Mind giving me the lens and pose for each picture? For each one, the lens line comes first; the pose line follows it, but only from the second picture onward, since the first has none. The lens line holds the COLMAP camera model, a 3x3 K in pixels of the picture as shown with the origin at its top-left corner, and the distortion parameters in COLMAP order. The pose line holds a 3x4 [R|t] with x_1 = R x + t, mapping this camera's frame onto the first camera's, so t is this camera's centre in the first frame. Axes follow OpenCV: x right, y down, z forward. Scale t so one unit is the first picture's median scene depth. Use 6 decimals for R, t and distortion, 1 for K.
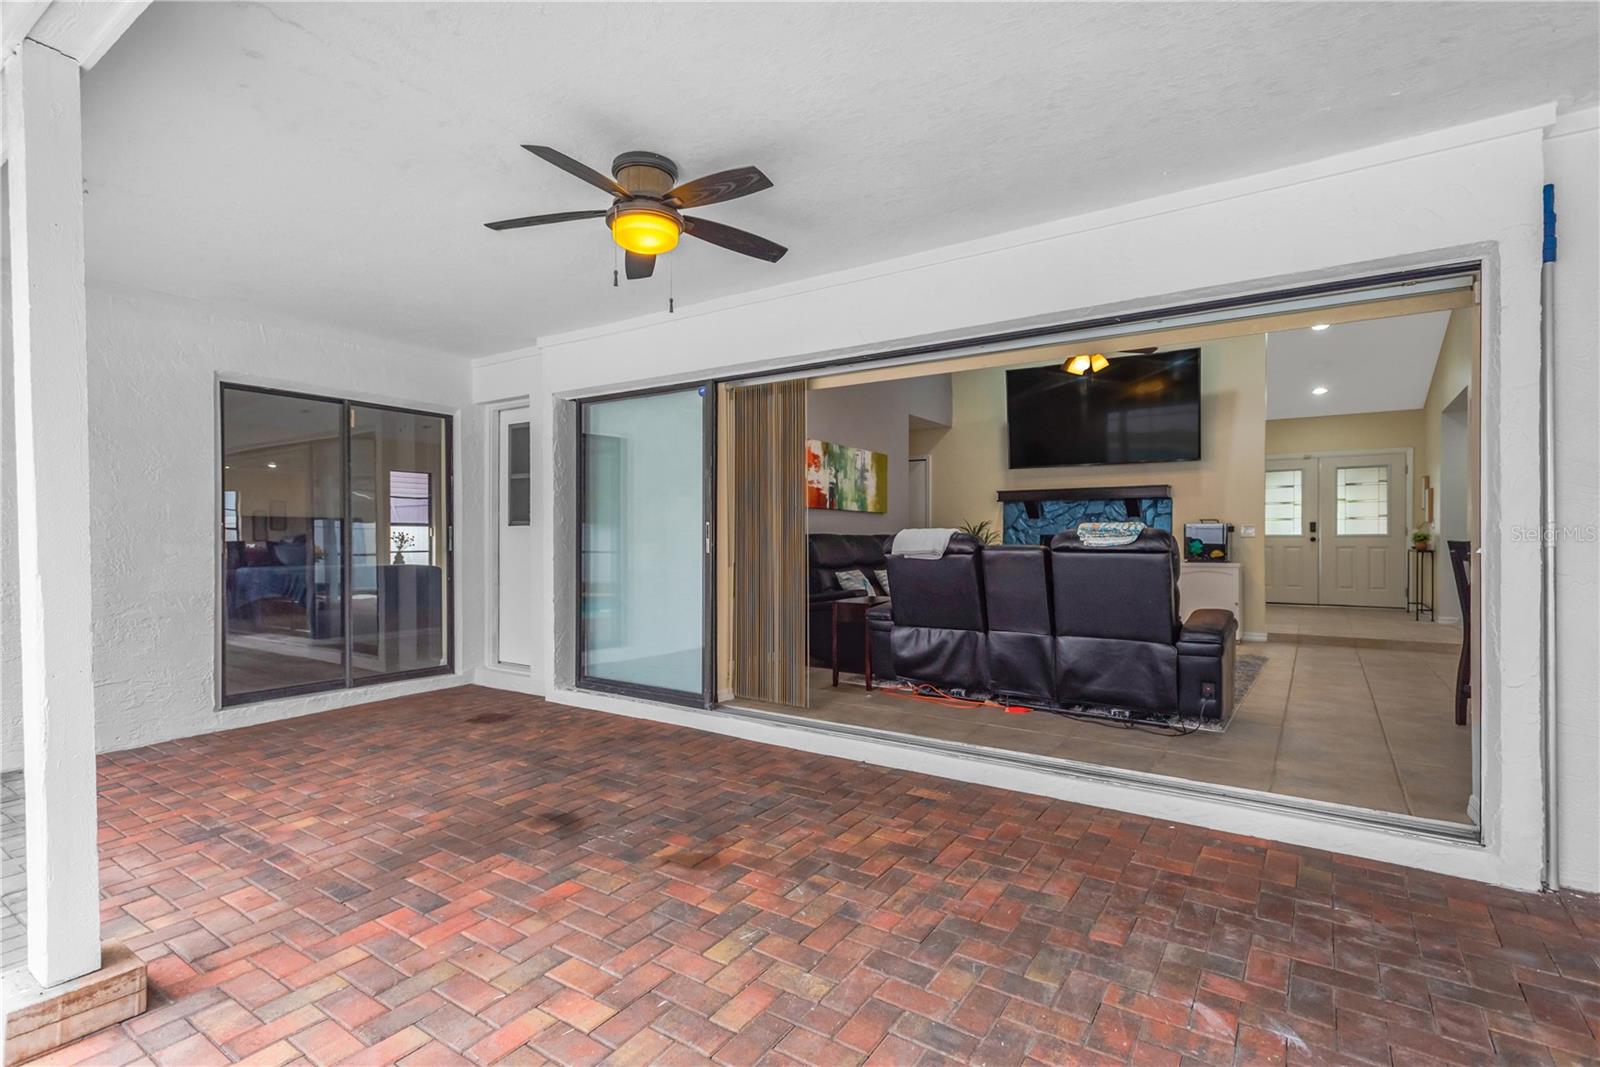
lens RADIAL K [[749.4, 0, 797.3], [0, 749.4, 539.1], [0, 0, 1]] dist [0.016263, -0.006923]
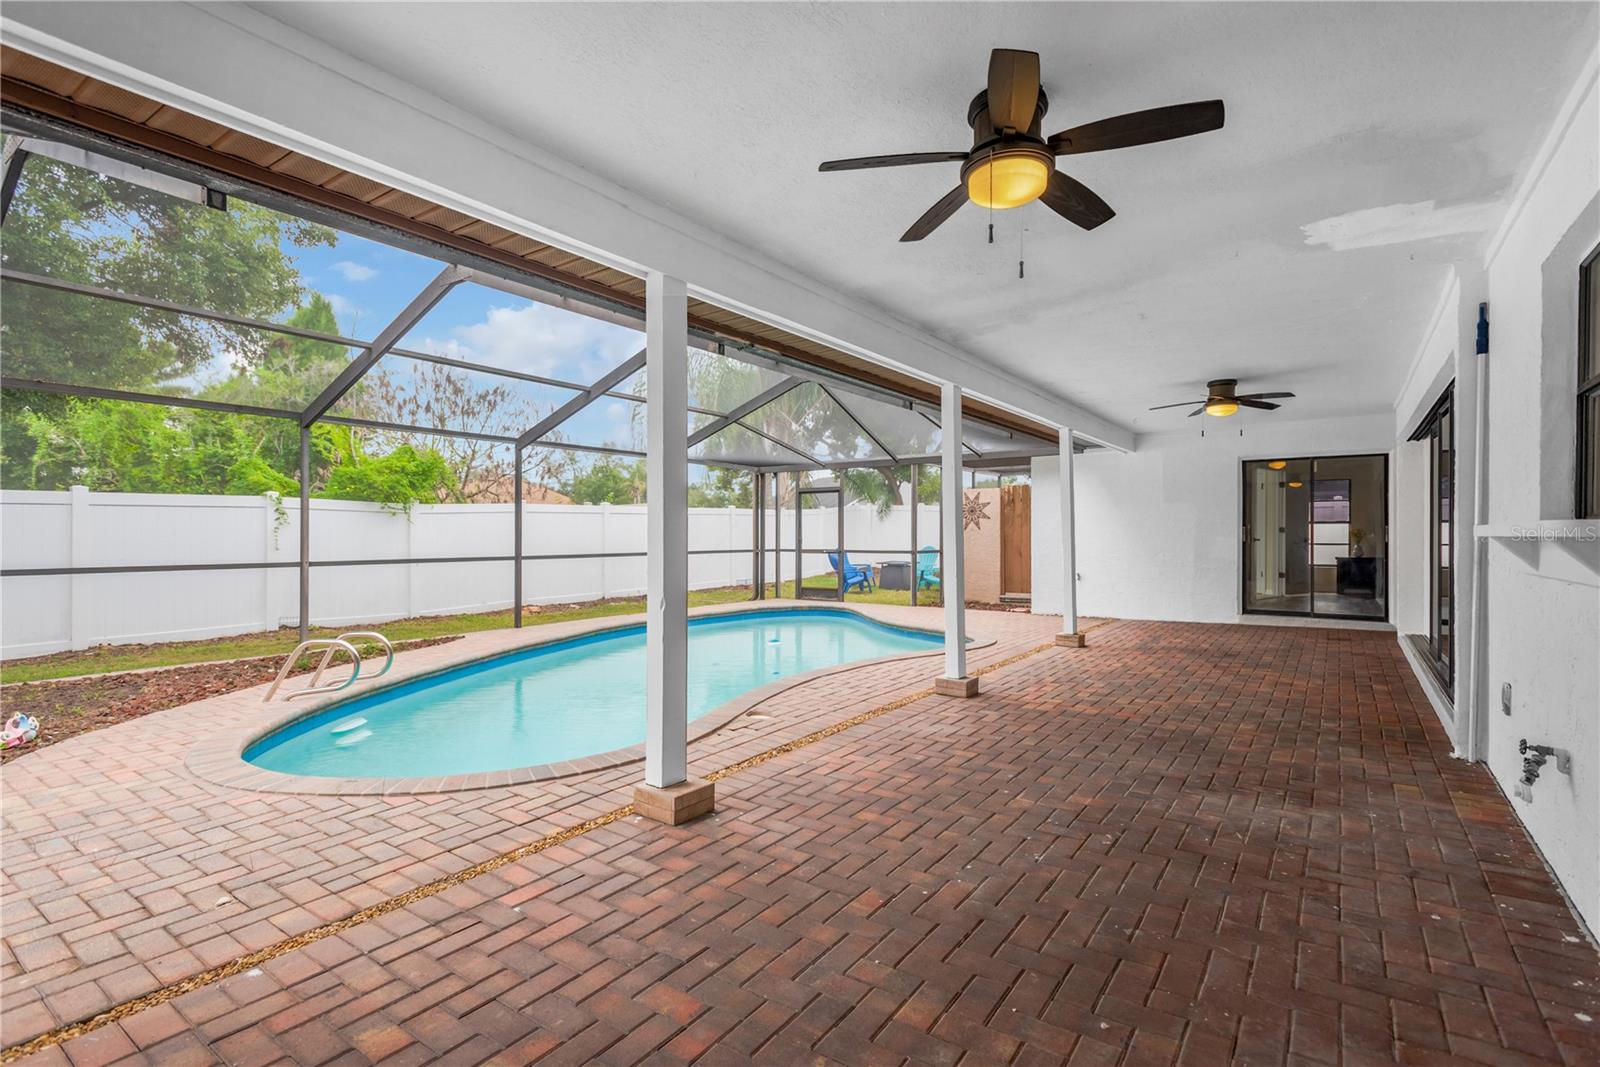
lens RADIAL K [[749.4, 0, 799.8], [0, 749.4, 531.2], [0, 0, 1]] dist [0.016263, -0.006923]
pose [[-0.013939, -0.004050, -0.999895, 0.888304], [0.003596, 0.999985, -0.004101, -0.002519], [0.999896, -0.003653, -0.013924, -0.145384]]
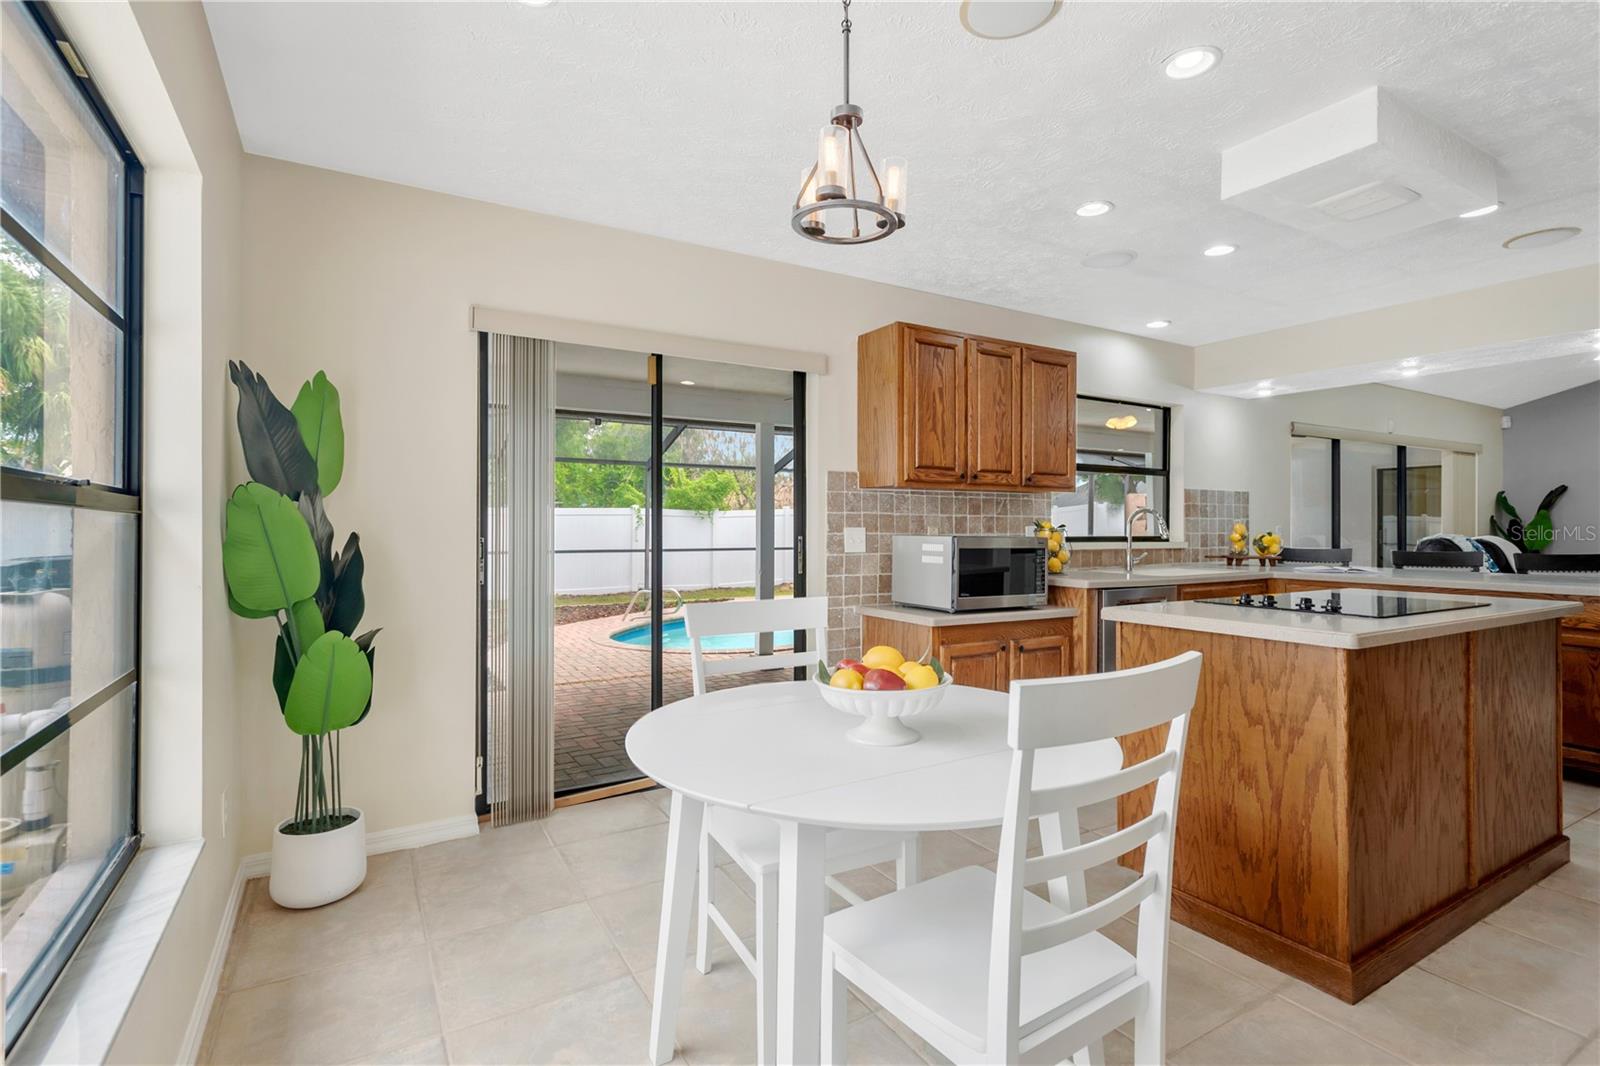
lens RADIAL K [[749.4, 0, 799.0], [0, 749.4, 529.6], [0, 0, 1]] dist [0.016263, -0.006923]
pose [[-0.420336, 0.003073, -0.907363, 1.326476], [-0.000325, 0.999994, 0.003537, -0.019986], [0.907368, 0.001782, -0.420332, 0.239355]]
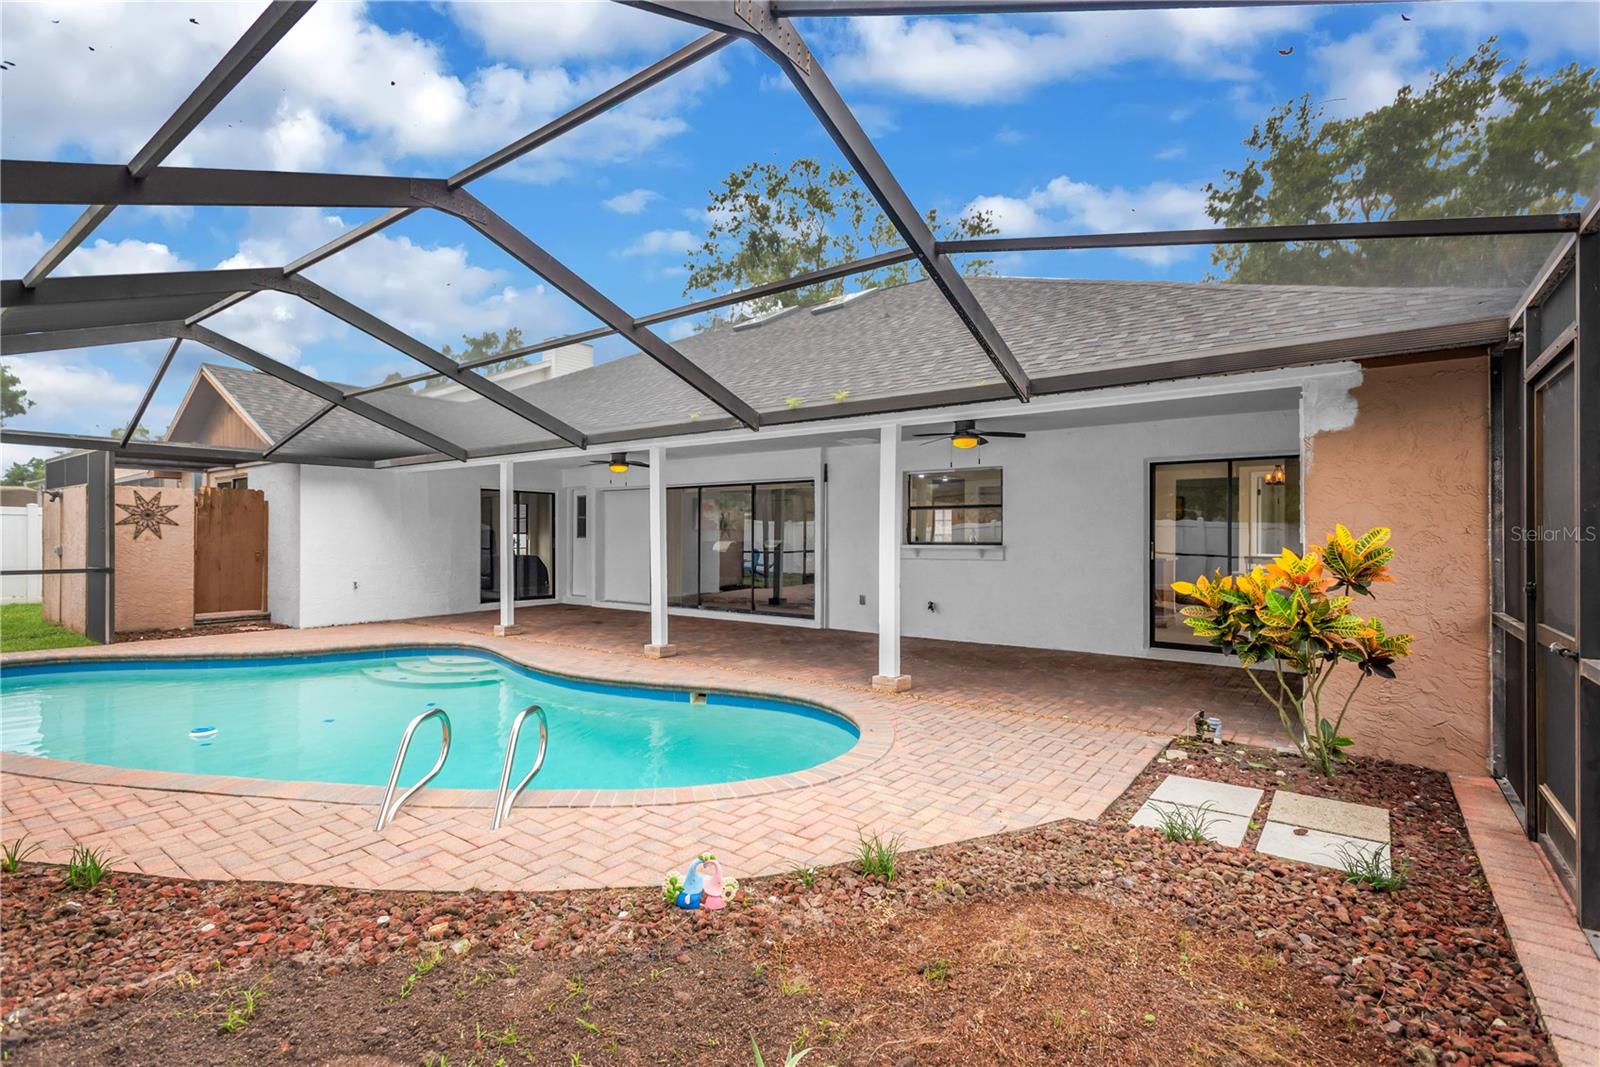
lens RADIAL K [[749.4, 0, 797.3], [0, 749.4, 533.3], [0, 0, 1]] dist [0.016263, -0.006923]
pose [[0.998827, 0.002690, -0.048356, 0.364600], [-0.002846, 0.999991, -0.003151, -0.021402], [0.048347, 0.003285, 0.998825, -1.140633]]
